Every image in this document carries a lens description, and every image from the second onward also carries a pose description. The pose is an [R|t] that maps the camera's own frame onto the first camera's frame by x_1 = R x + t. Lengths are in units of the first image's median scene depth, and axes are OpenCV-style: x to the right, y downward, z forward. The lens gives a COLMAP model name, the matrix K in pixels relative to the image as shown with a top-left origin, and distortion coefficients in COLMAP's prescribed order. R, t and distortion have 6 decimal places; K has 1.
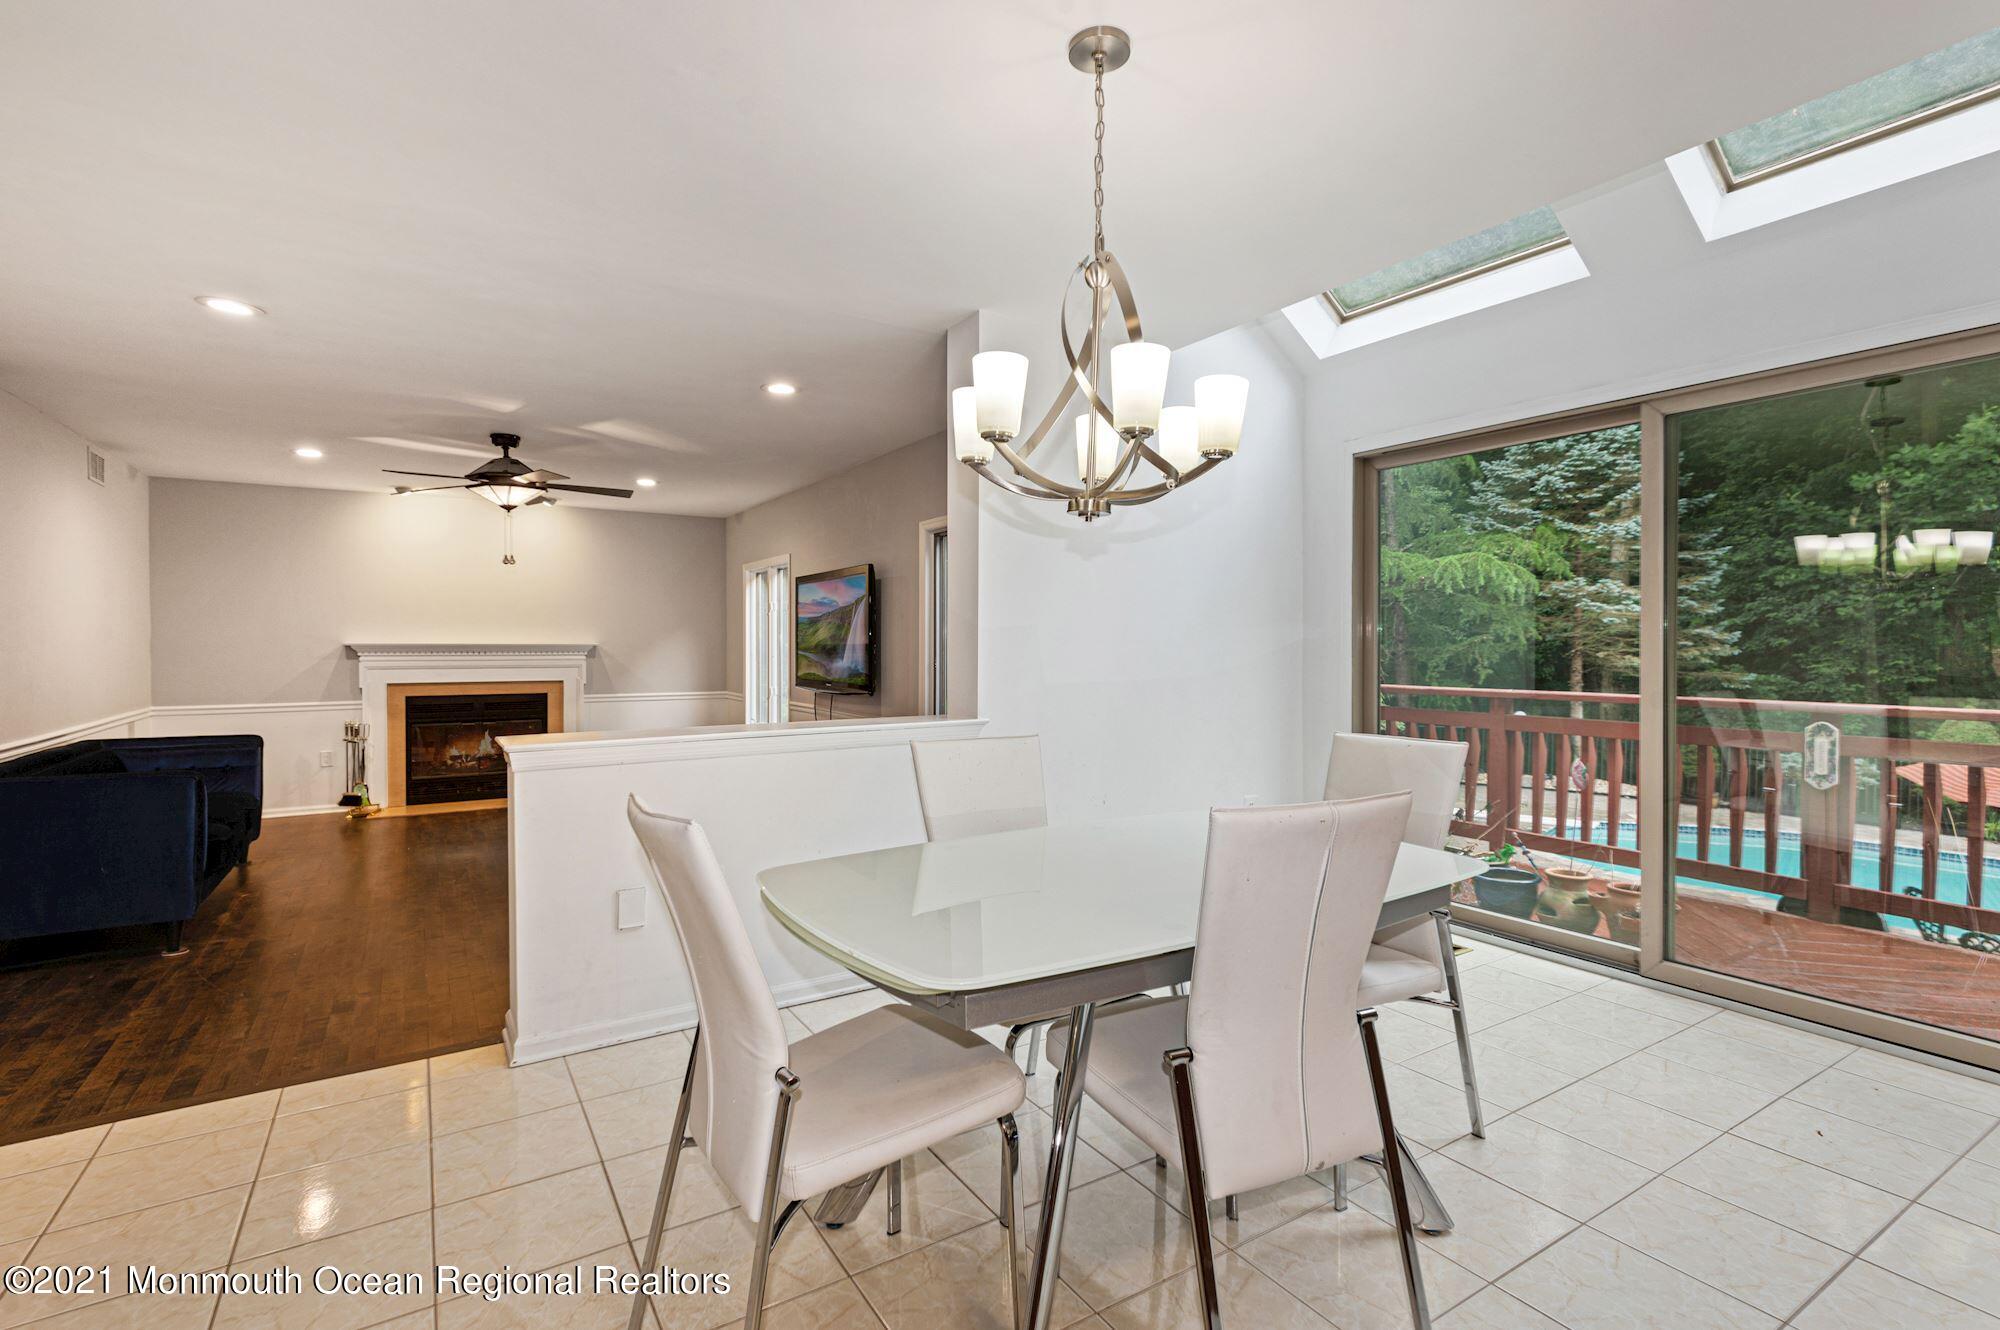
lens RADIAL K [[917.1, 0, 1000.0], [0, 917.1, 665.0], [0, 0, 1]] dist [-0.002182, 0.000304]
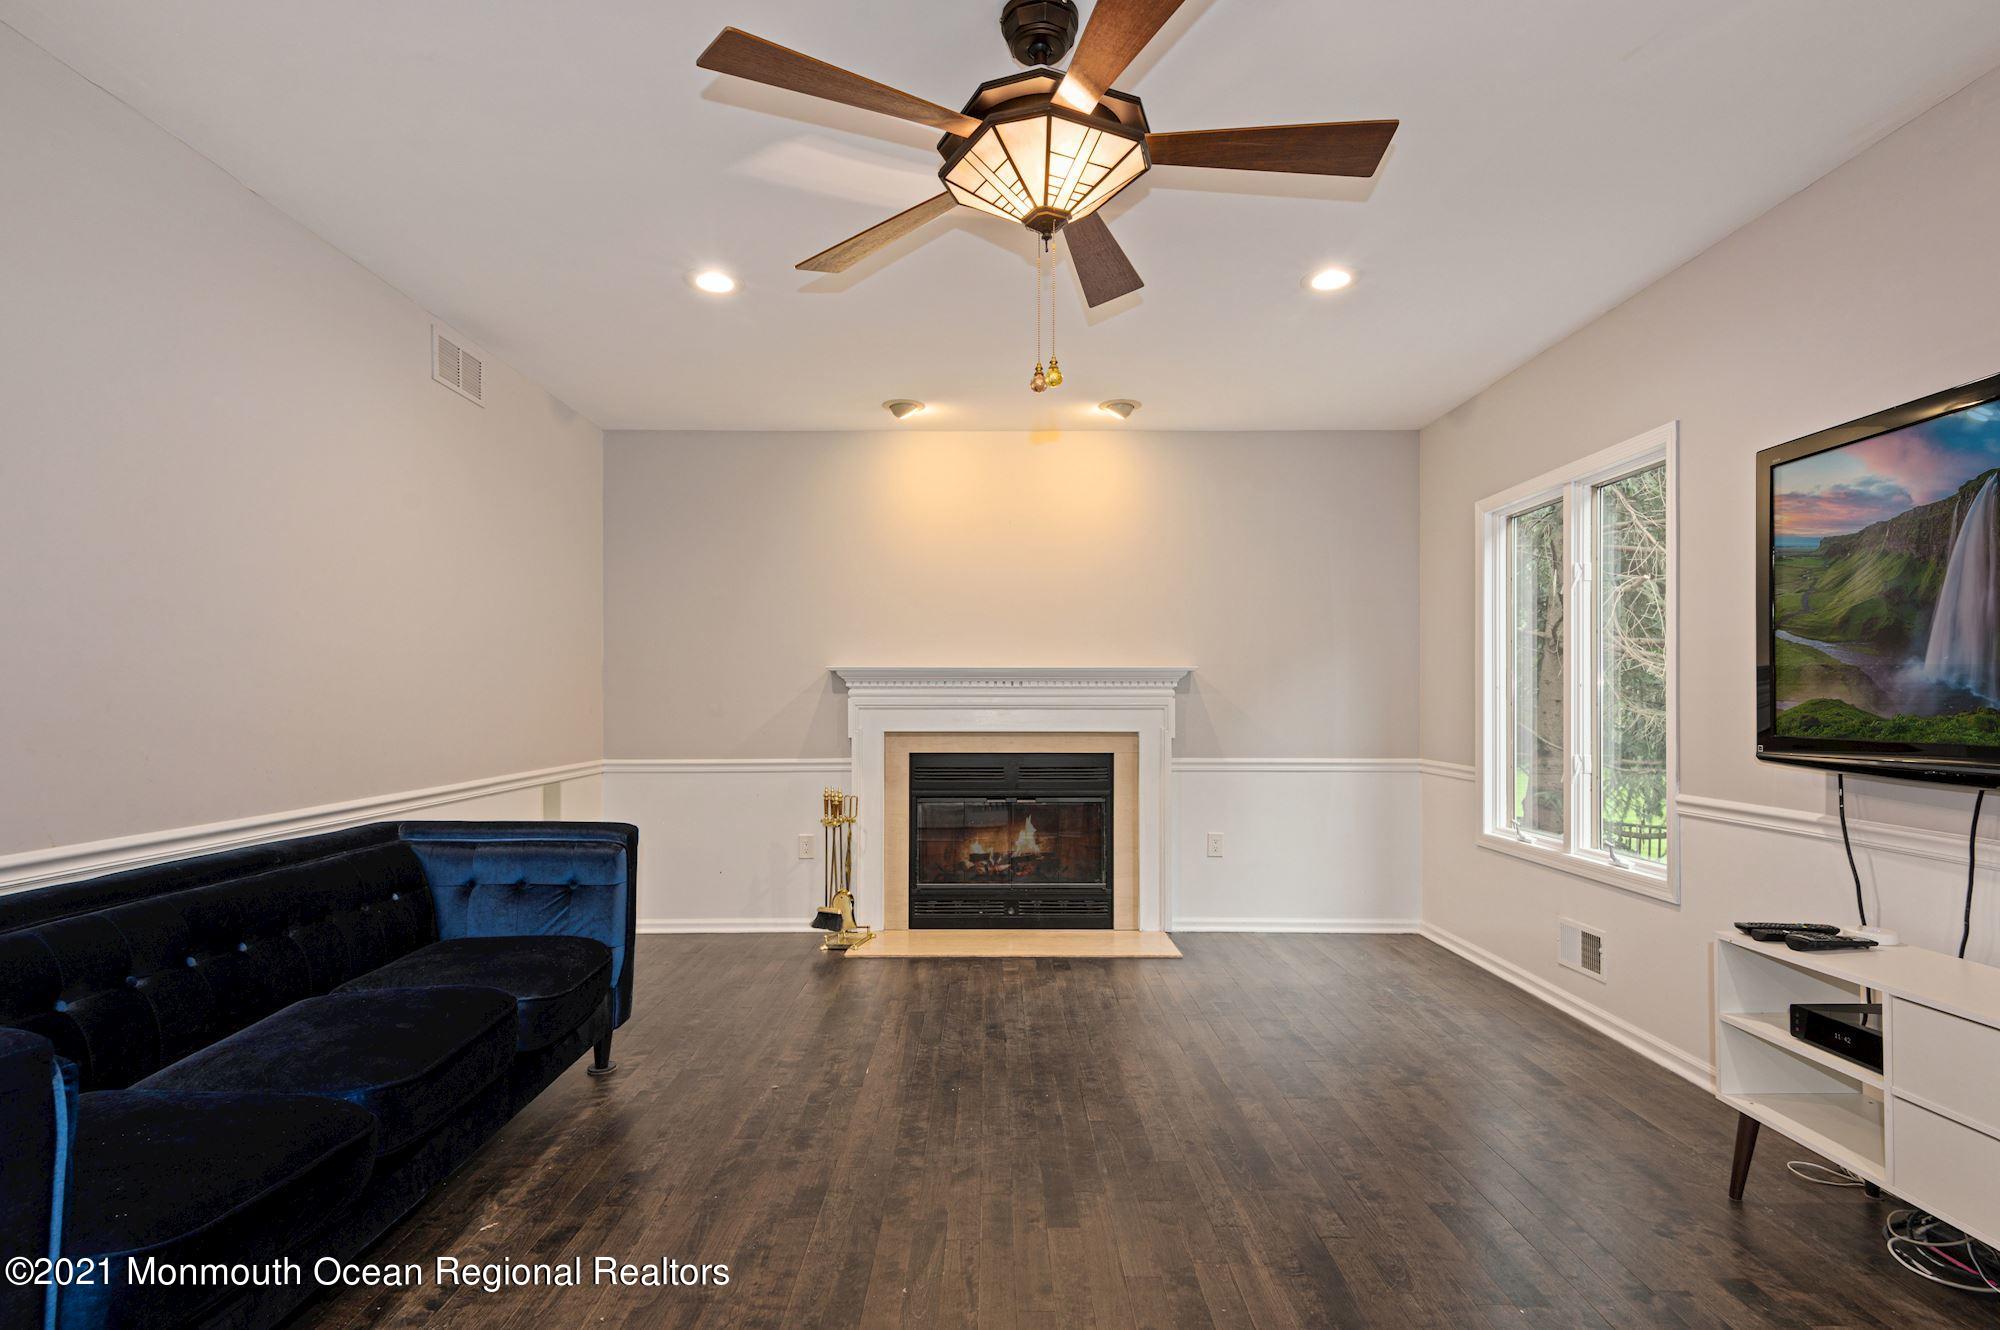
lens RADIAL K [[945.5, 0, 995.8], [0, 945.5, 719.4], [0, 0, 1]] dist [-0.005556, -0.008196]
pose [[0.843146, -0.003416, -0.537673, -0.268072], [-0.000764, 0.999971, -0.007552, 0.017427], [0.537683, 0.006778, 0.843120, 0.514834]]
